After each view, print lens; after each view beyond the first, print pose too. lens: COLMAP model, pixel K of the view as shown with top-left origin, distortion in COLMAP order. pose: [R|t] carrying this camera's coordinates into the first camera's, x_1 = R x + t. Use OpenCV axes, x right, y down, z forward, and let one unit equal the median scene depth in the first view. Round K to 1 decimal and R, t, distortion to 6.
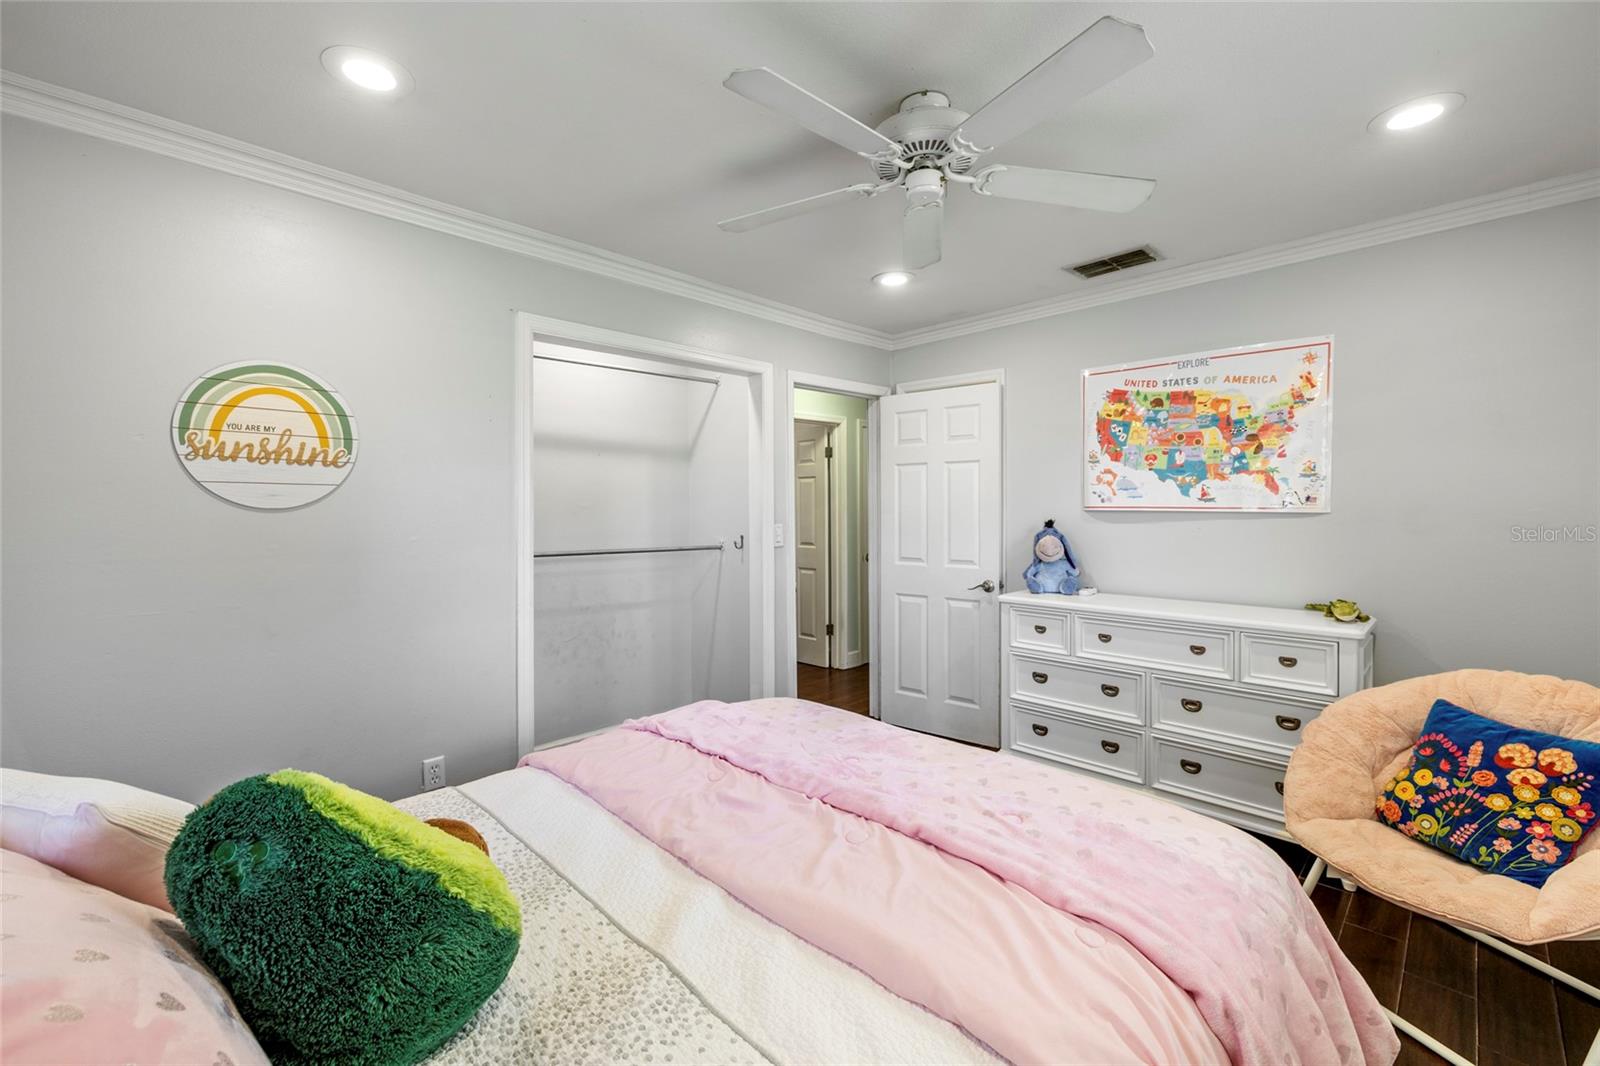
lens RADIAL K [[676.6, 0, 784.2], [0, 676.6, 516.7], [0, 0, 1]] dist [-0.000624, 0.001367]
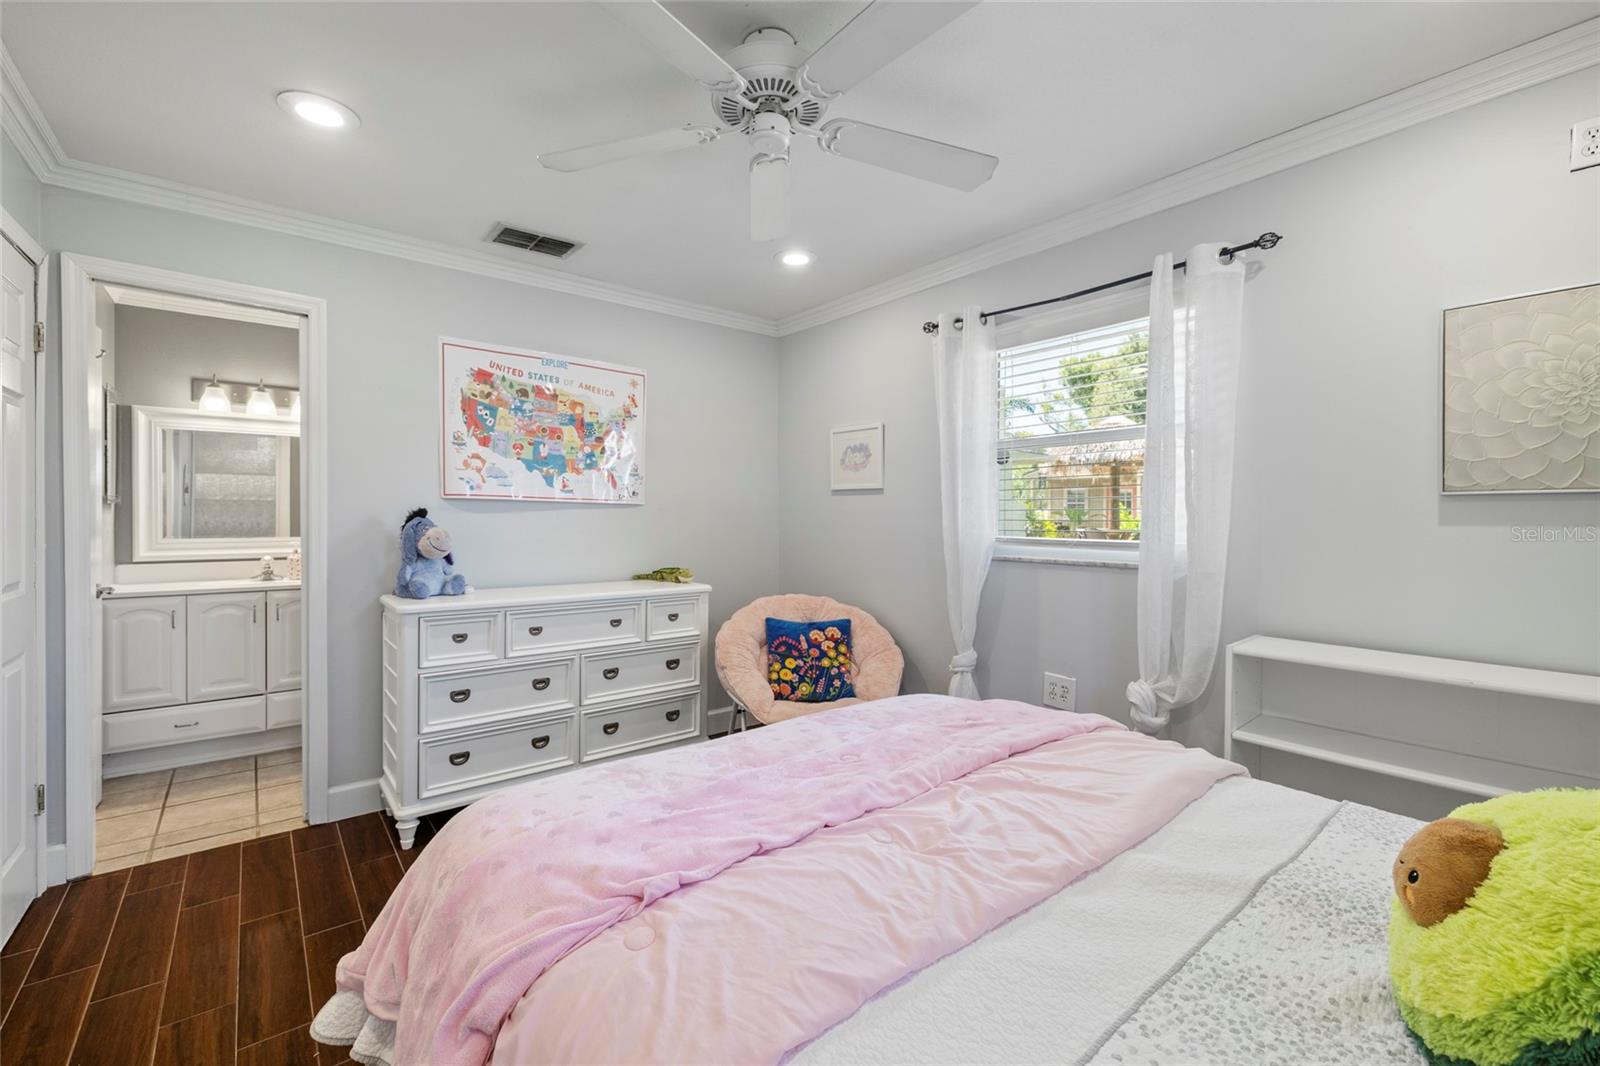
lens RADIAL K [[676.6, 0, 784.8], [0, 676.6, 524.9], [0, 0, 1]] dist [-0.000624, 0.001367]
pose [[0.086536, -0.006488, 0.996228, -0.437835], [0.004964, 0.999969, 0.006081, 0.024729], [-0.996236, 0.004419, 0.086566, 0.551818]]
